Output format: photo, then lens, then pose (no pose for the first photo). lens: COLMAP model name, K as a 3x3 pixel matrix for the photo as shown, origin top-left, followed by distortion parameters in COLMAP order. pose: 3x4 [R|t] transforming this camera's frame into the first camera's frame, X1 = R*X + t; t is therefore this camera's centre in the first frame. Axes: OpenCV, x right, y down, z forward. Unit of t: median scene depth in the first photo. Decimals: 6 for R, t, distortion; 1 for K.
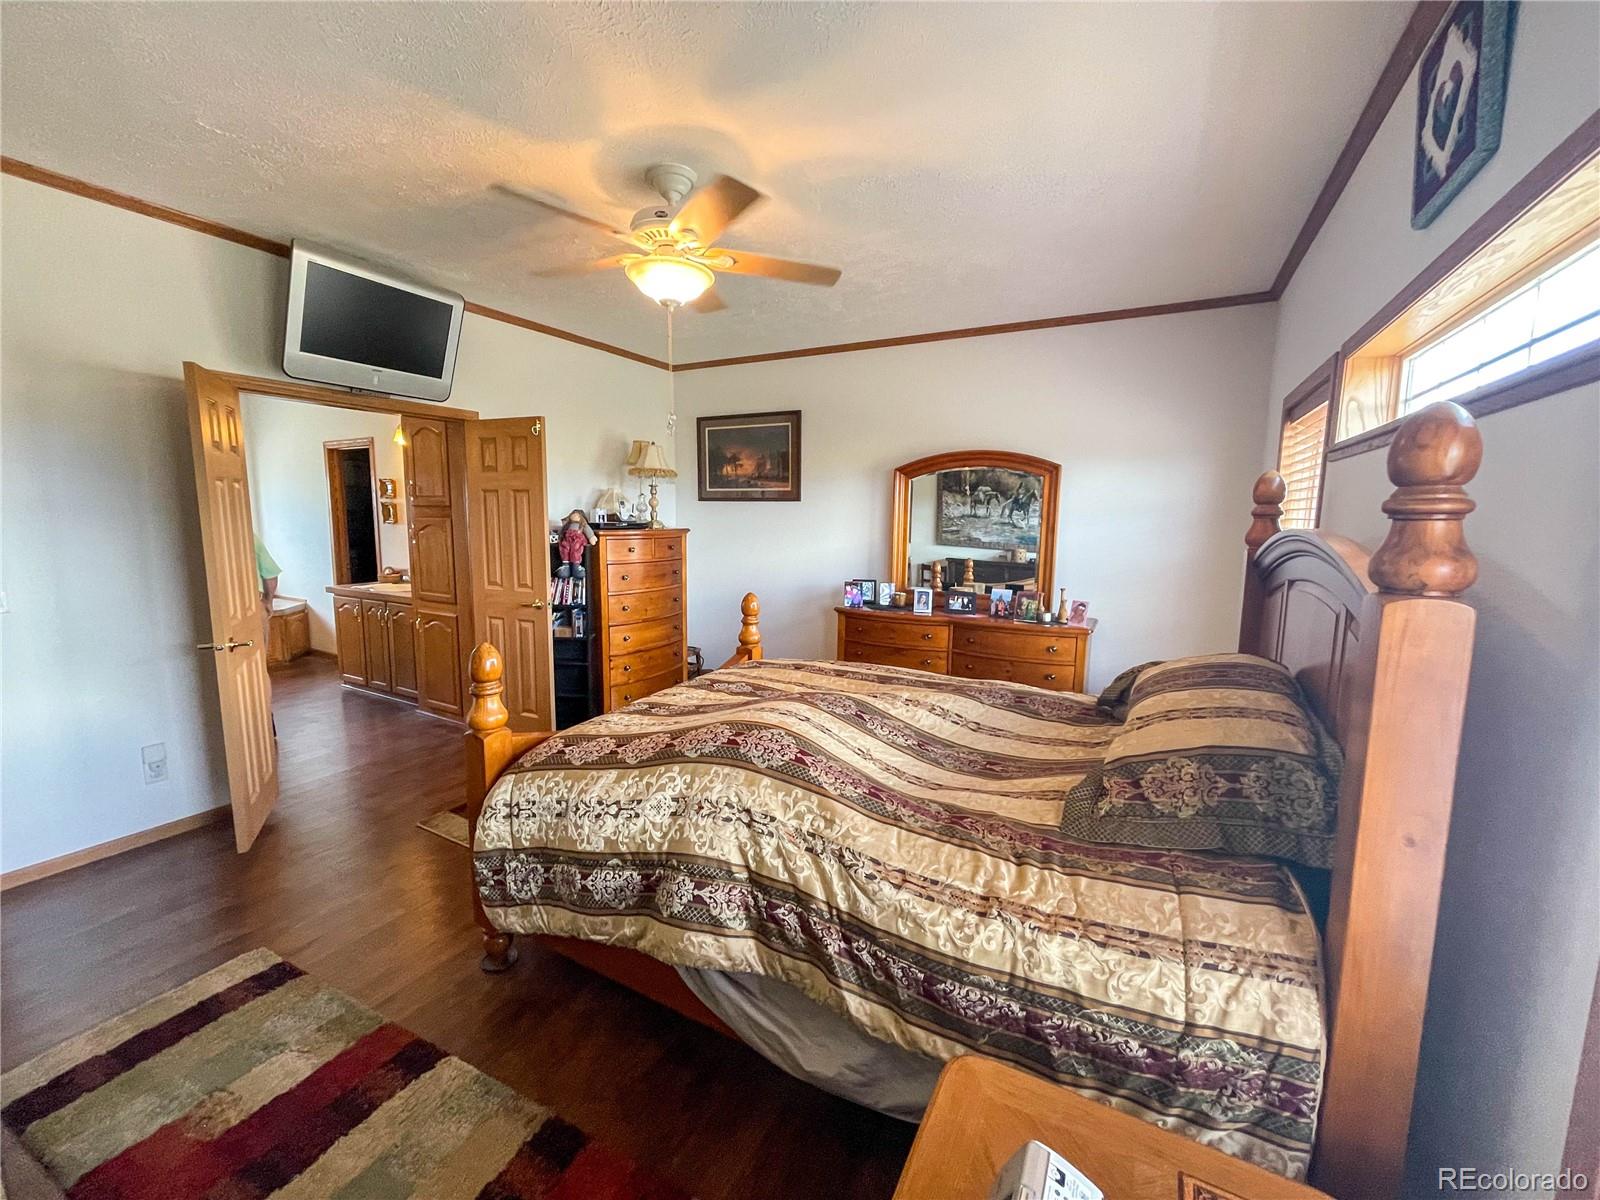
lens RADIAL K [[650.8, 0, 800.0], [0, 650.8, 600.0], [0, 0, 1]] dist [-0.001055, -0.000316]
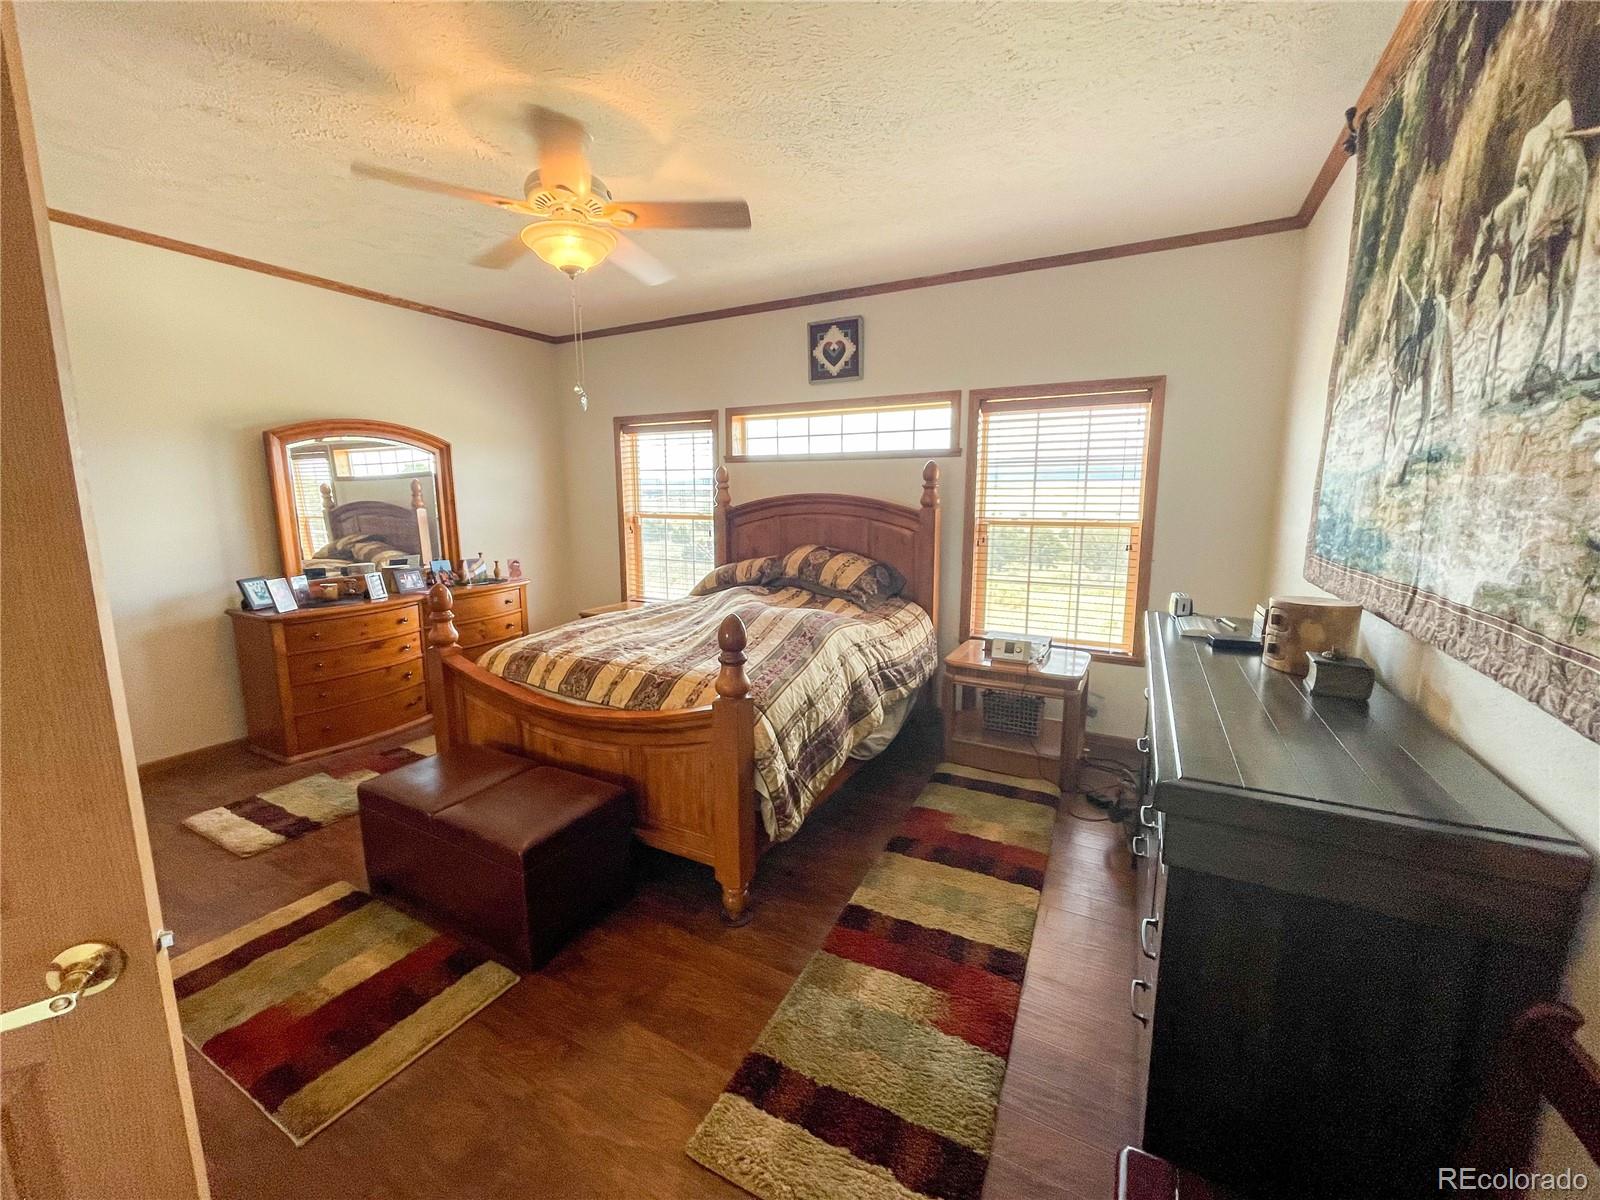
lens RADIAL K [[650.8, 0, 800.0], [0, 650.8, 600.0], [0, 0, 1]] dist [-0.001055, -0.000316]
pose [[-0.013894, -0.169316, 0.985464, -0.772343], [0.133486, 0.976423, 0.169645, -0.057683], [-0.990953, 0.133903, 0.009035, 0.449247]]
